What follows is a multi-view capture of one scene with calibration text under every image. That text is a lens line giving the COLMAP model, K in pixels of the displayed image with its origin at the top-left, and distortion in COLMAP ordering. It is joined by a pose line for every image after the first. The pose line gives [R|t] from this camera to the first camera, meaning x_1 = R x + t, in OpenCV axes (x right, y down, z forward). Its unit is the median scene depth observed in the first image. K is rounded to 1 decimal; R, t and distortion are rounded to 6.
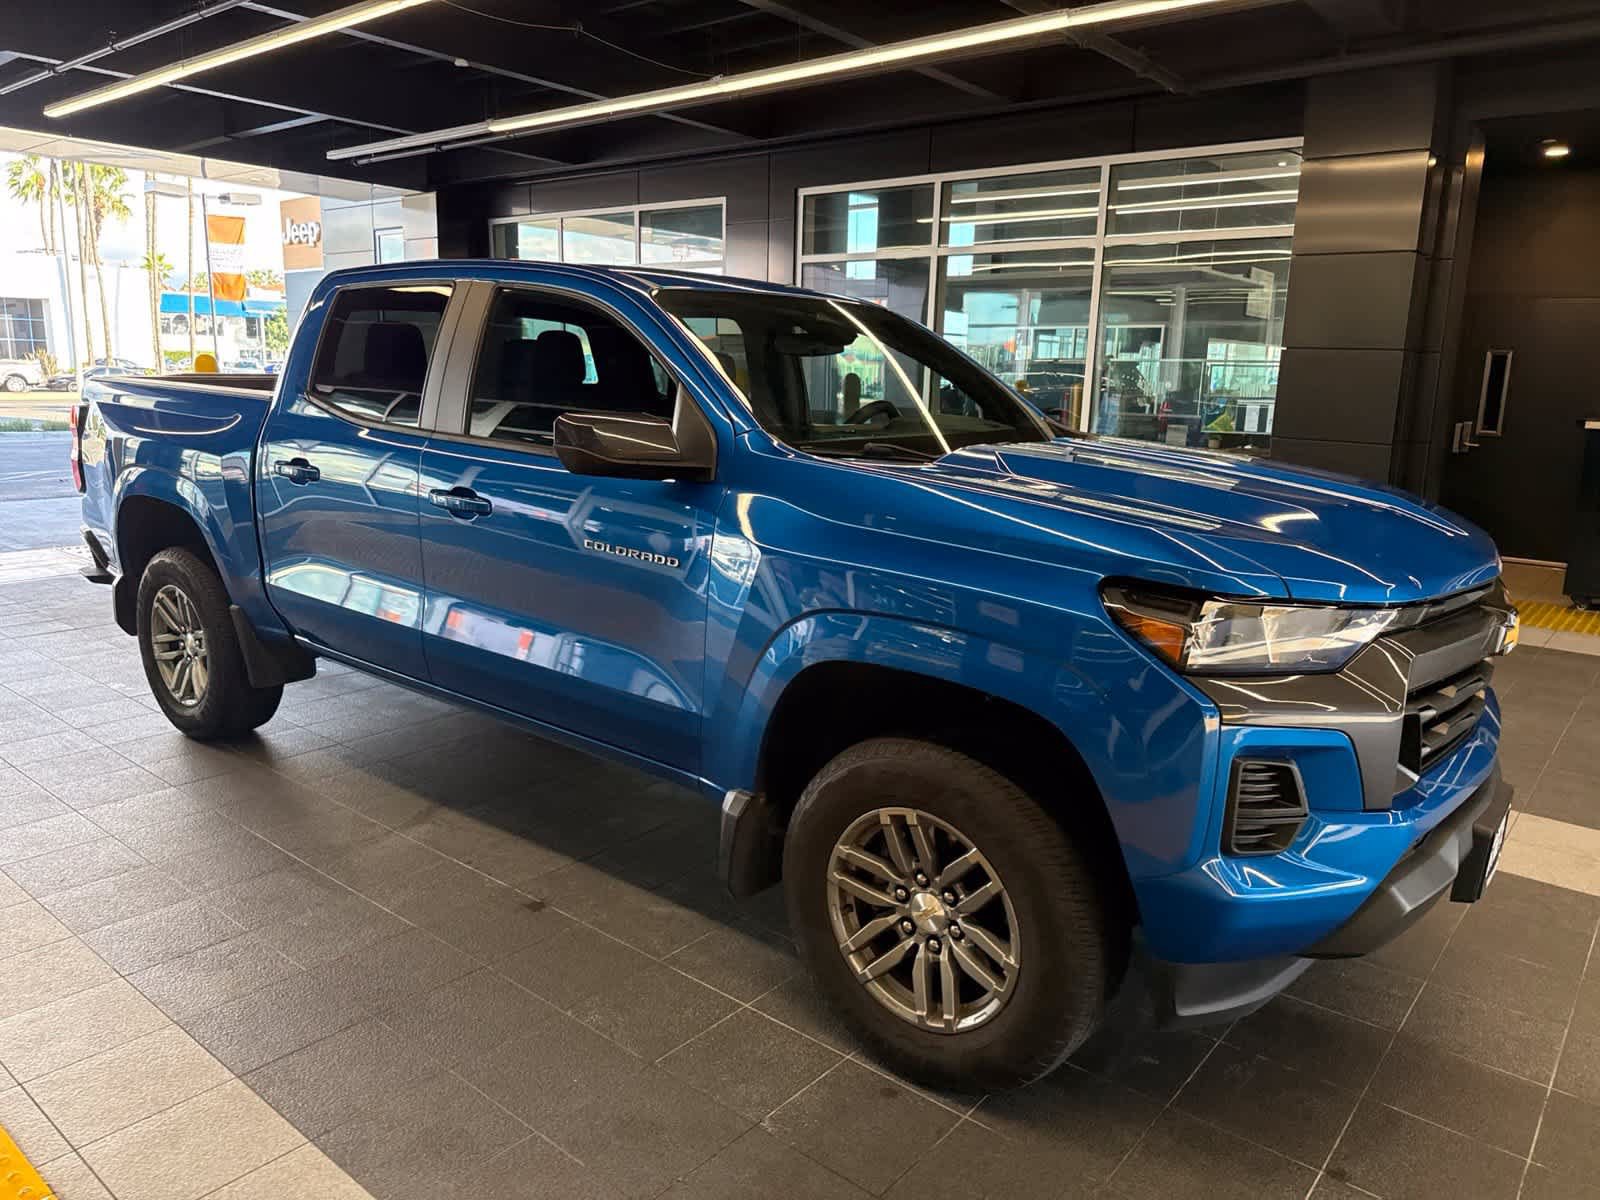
lens RADIAL K [[1127.1, 0, 802.8], [0, 1127.1, 587.0], [0, 0, 1]] dist [0.047932, -0.059000]
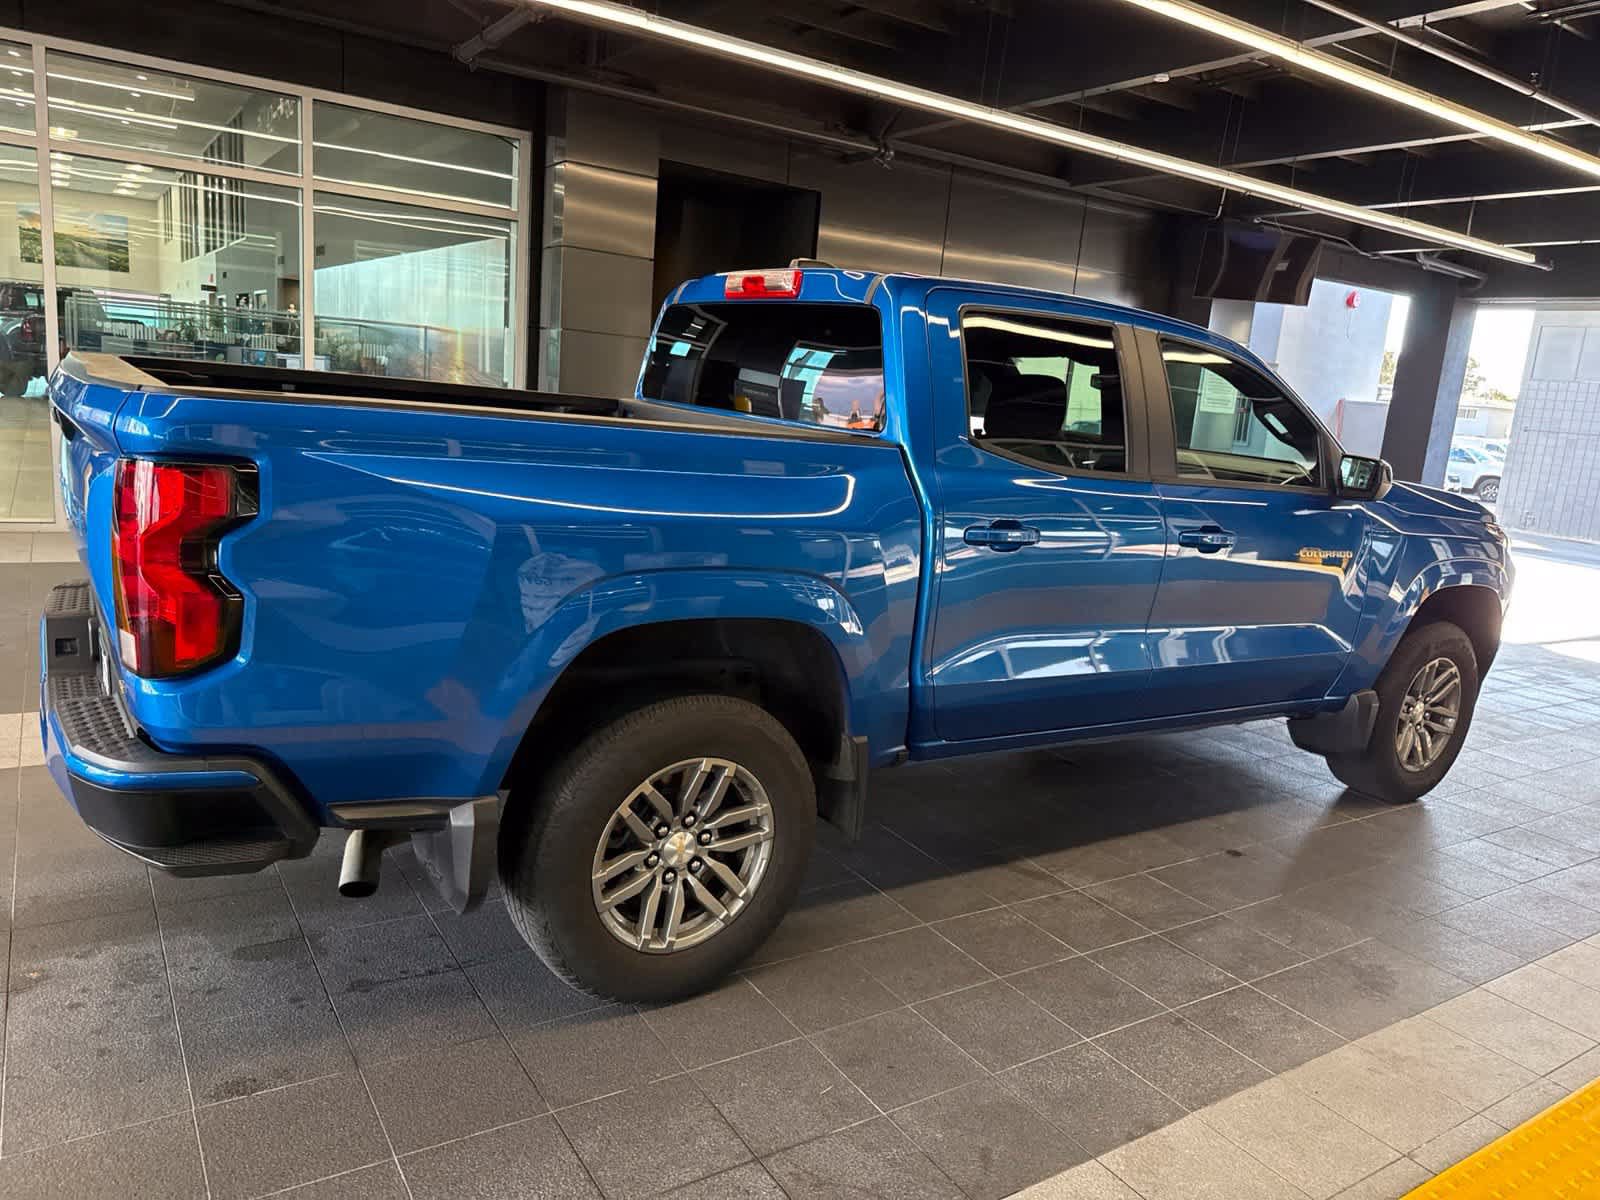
lens RADIAL K [[1122.4, 0, 800.0], [0, 1122.4, 600.0], [0, 0, 1]] dist [0.052563, -0.064248]
pose [[0.301419, -0.185313, 0.935310, -1.187425], [0.105575, 0.981387, 0.160419, -0.191793], [-0.947629, 0.050392, 0.315373, 0.834456]]
